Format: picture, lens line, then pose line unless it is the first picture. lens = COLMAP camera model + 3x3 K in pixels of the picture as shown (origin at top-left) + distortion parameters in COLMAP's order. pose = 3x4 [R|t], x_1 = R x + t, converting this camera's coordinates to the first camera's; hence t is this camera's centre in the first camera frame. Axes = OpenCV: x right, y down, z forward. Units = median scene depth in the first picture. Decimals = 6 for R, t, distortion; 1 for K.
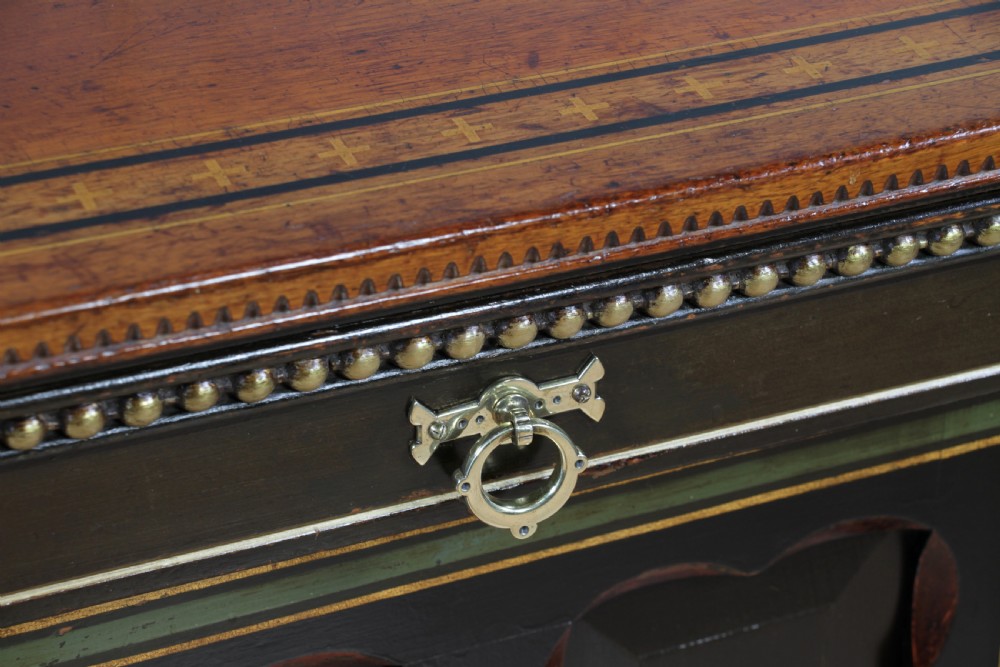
lens RADIAL K [[2615.5, 0, 500.3], [0, 2615.5, 342.3], [0, 0, 1]] dist [0.390530, 0.000000]
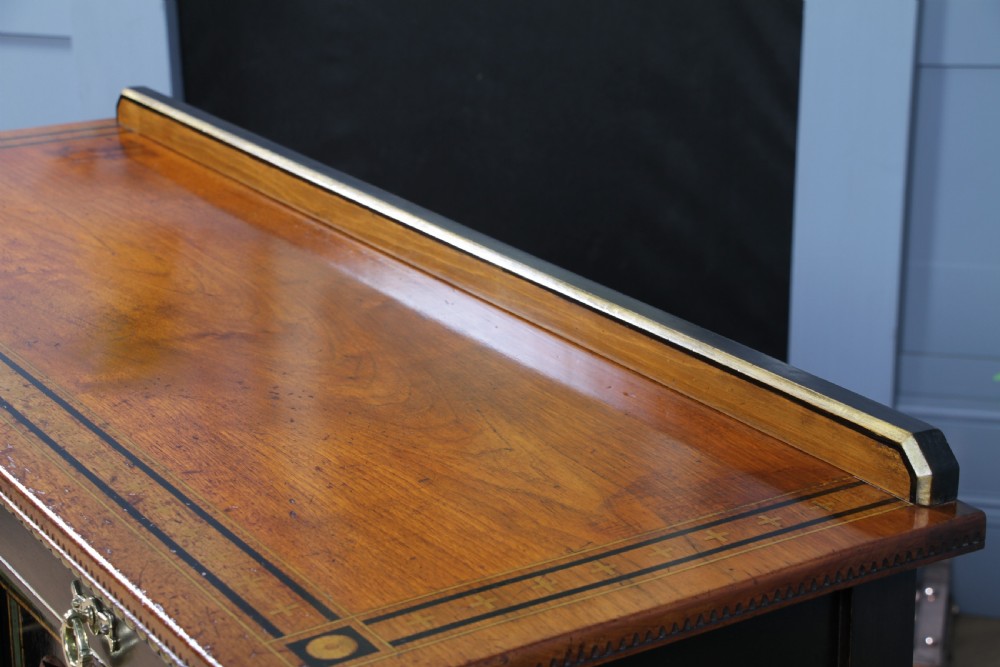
lens RADIAL K [[2138.9, 0, 497.9], [0, 2138.9, 333.5], [0, 0, 1]] dist [0.308315, 0.000000]
pose [[0.162788, 0.309471, -0.936871, 1.524394], [-0.502818, 0.843005, 0.191096, -0.621094], [0.848925, 0.439967, 0.292838, 0.716246]]
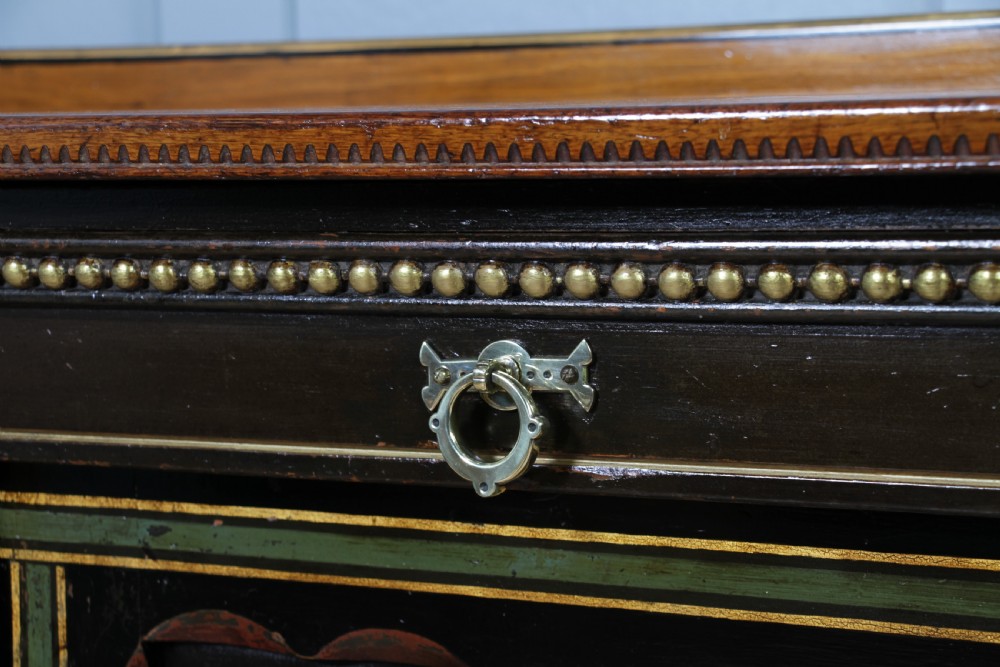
lens RADIAL K [[2138.9, 0, 520.7], [0, 2138.9, 332.2], [0, 0, 1]] dist [0.308315, 0.000000]
pose [[0.643013, 0.059854, -0.763513, 0.696084], [-0.372963, 0.895210, -0.243923, 0.227565], [0.668904, 0.441607, 0.597955, 0.486076]]
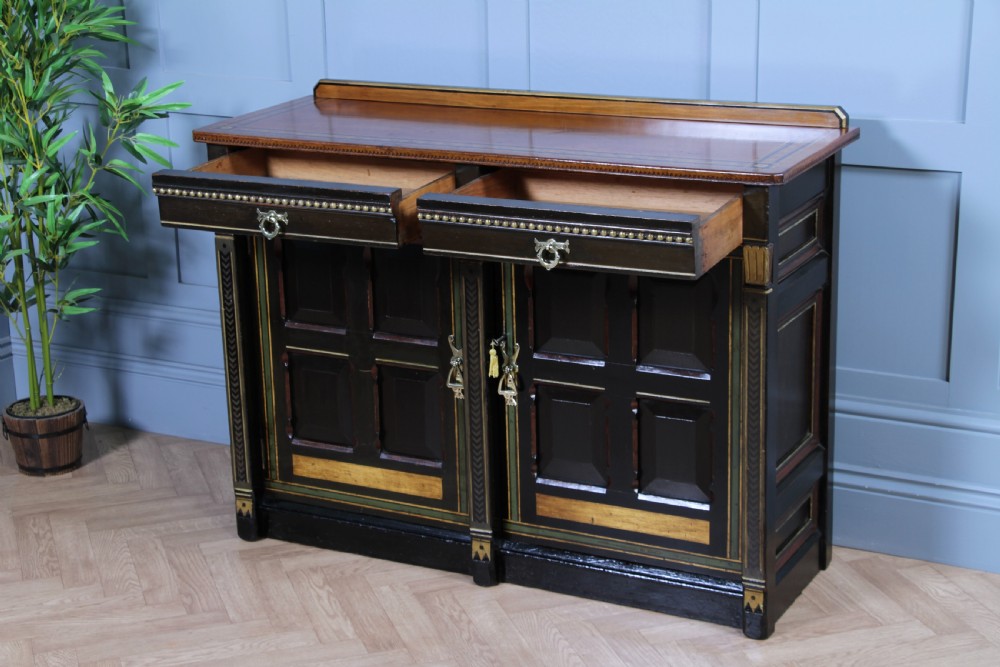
lens RADIAL K [[1815.9, 0, 504.6], [0, 1815.9, 352.1], [0, 0, 1]] dist [0.223526, 0.000000]
pose [[0.644808, 0.209047, -0.735202, 2.931909], [-0.369281, 0.927367, -0.060191, 0.663484], [0.669219, 0.310308, 0.675170, -1.795880]]
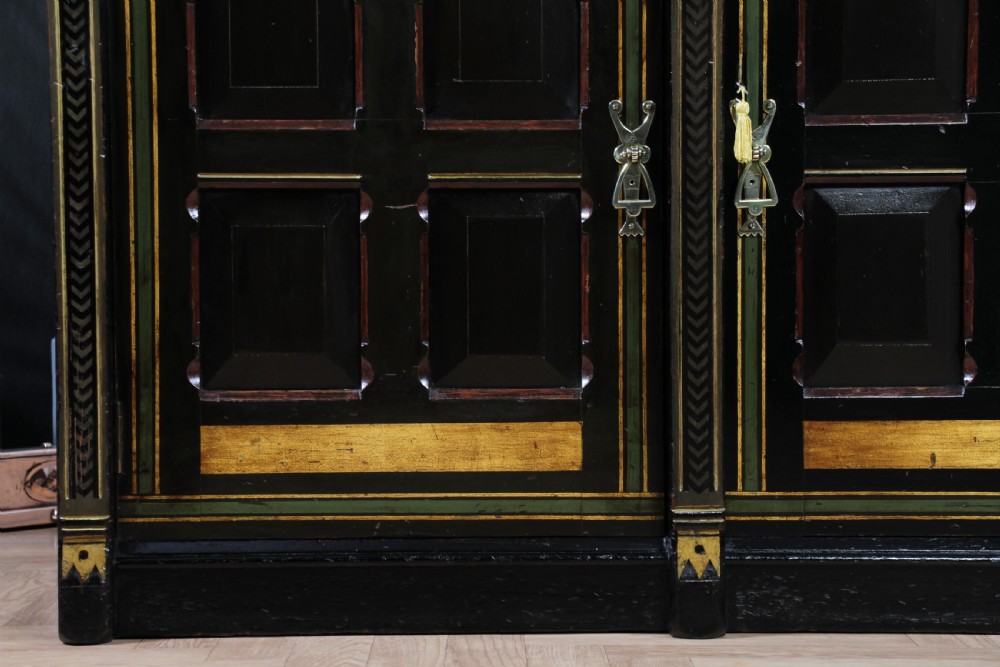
lens RADIAL K [[2476.8, 0, 501.9], [0, 2476.8, 342.3], [0, 0, 1]] dist [0.411585, 0.000000]
pose [[0.932518, 0.013957, -0.360854, 0.514955], [-0.181624, 0.881801, -0.435247, 1.950450], [0.312126, 0.471416, 0.824830, -1.218287]]
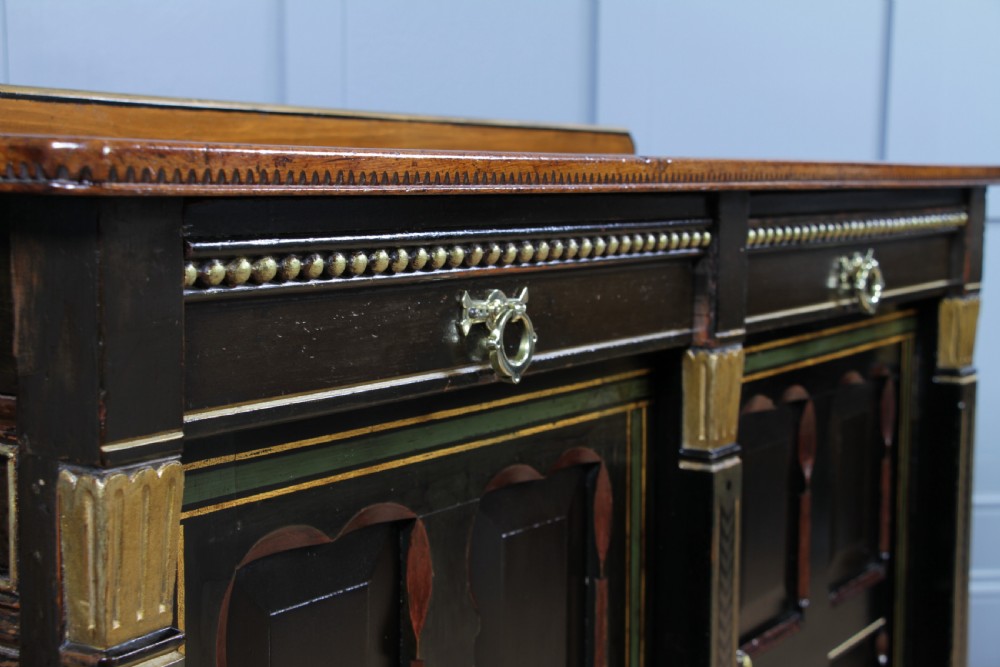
lens RADIAL K [[1566.2, 0, 485.2], [0, 1566.2, 357.2], [0, 0, 1]] dist [0.093037, 0.000000]
pose [[0.831061, -0.057713, 0.553179, -1.264578], [0.279919, 0.902856, -0.326339, 0.552006], [-0.480607, 0.426053, 0.766483, -0.031864]]
